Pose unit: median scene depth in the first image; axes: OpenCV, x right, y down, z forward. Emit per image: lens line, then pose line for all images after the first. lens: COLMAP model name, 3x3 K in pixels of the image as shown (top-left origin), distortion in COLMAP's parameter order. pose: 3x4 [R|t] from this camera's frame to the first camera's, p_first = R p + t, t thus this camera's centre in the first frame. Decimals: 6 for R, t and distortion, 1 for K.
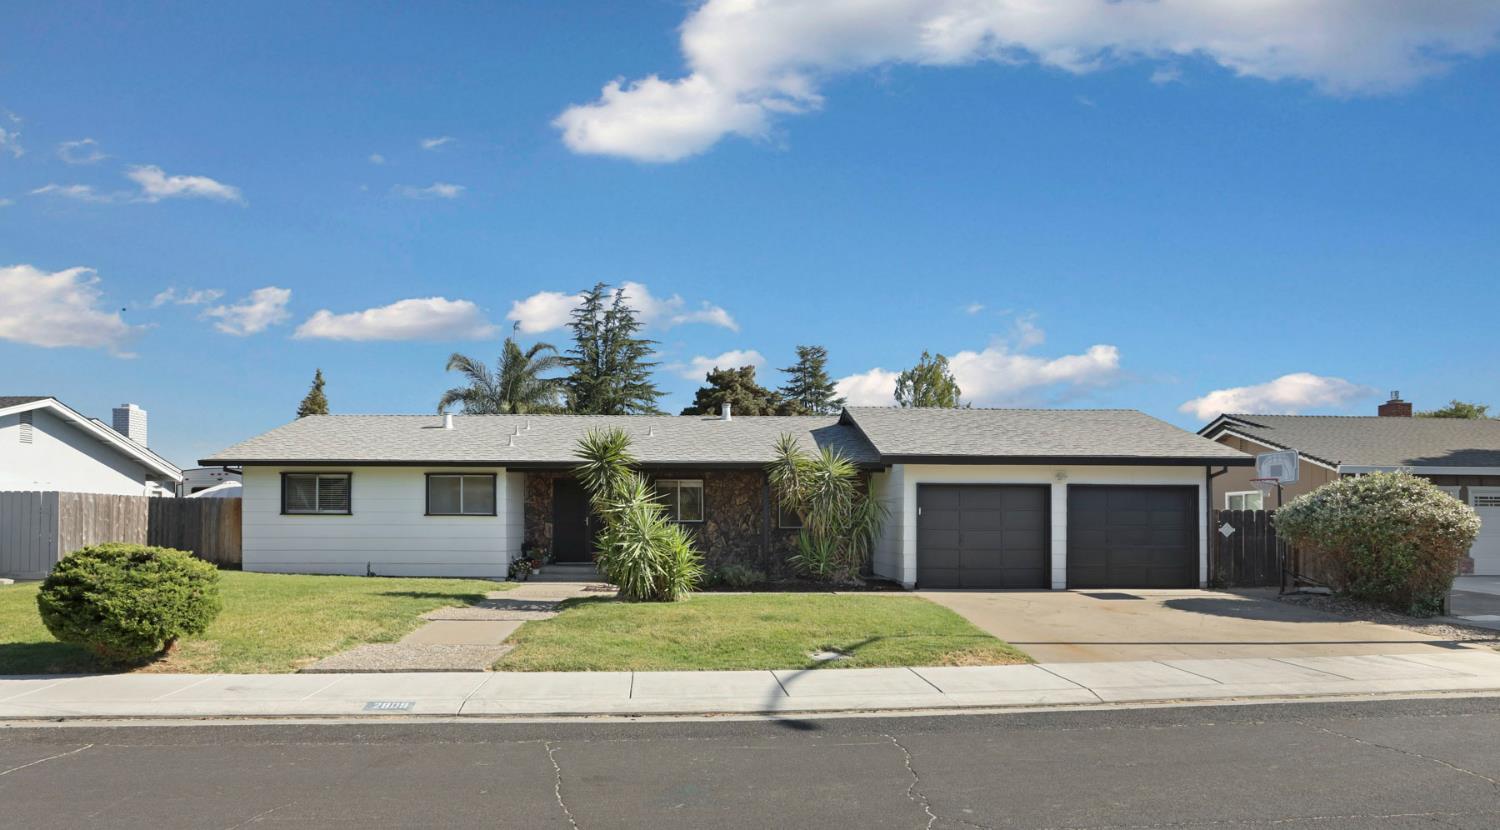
lens RADIAL K [[831.5, 0, 738.9], [0, 831.5, 517.3], [0, 0, 1]] dist [-0.041693, 0.000751]
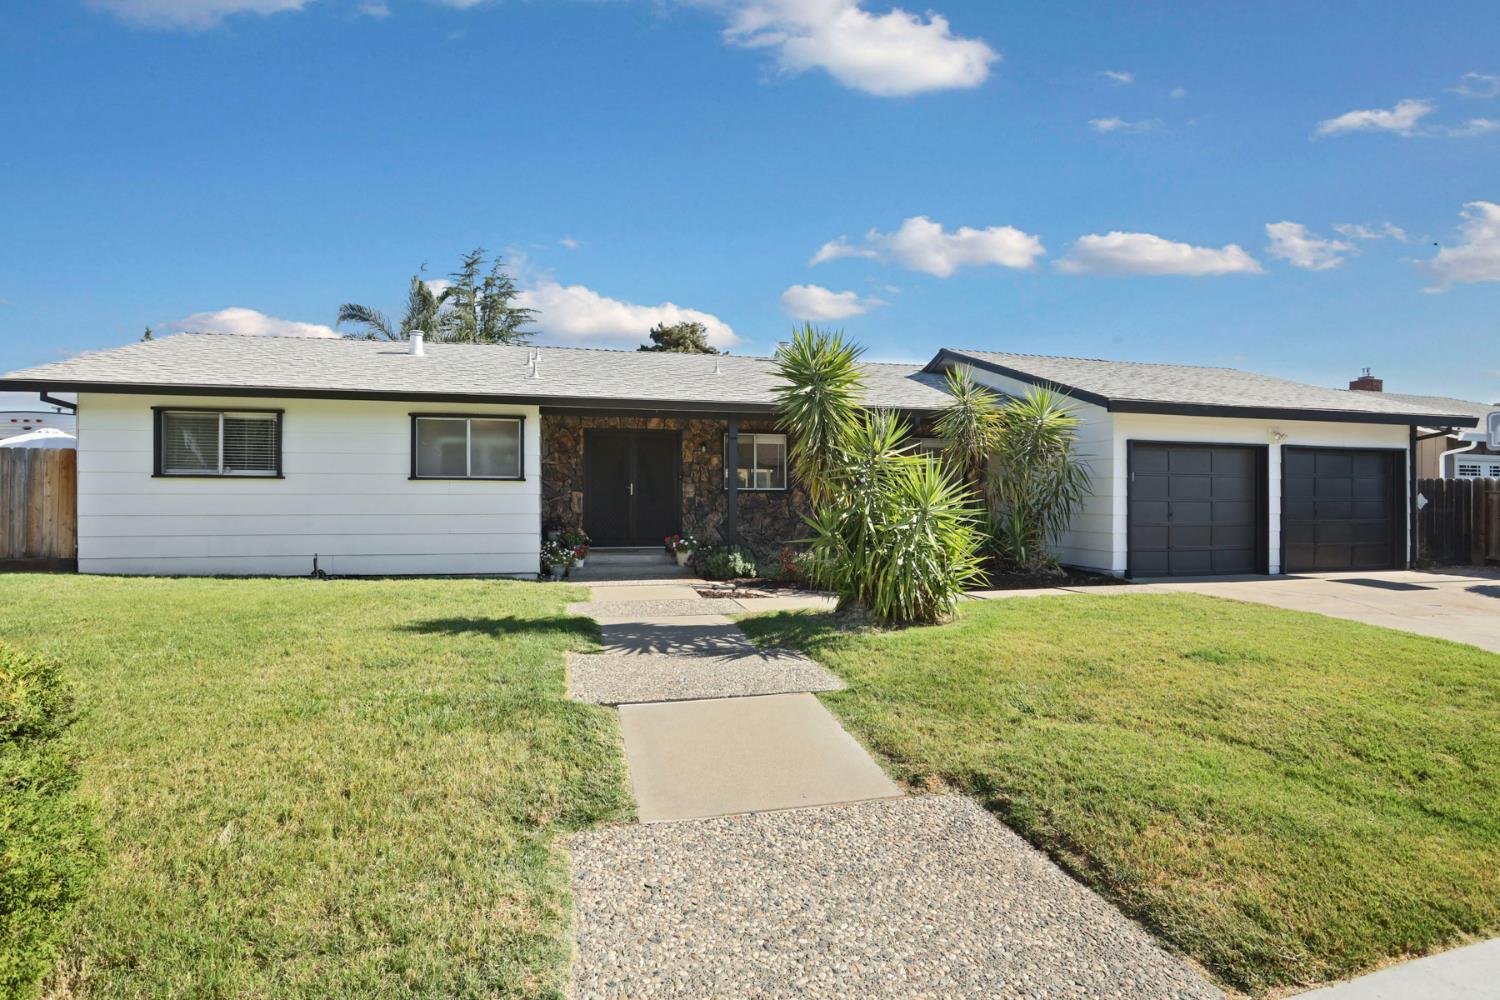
lens RADIAL K [[746.8, 0, 750.0], [0, 746.8, 500.0], [0, 0, 1]] dist [-0.064593, 0.026589]
pose [[0.974390, -0.000831, 0.224861, -0.250719], [-0.002419, 0.999897, 0.014177, 0.004818], [-0.224850, -0.014358, 0.974288, 0.384582]]
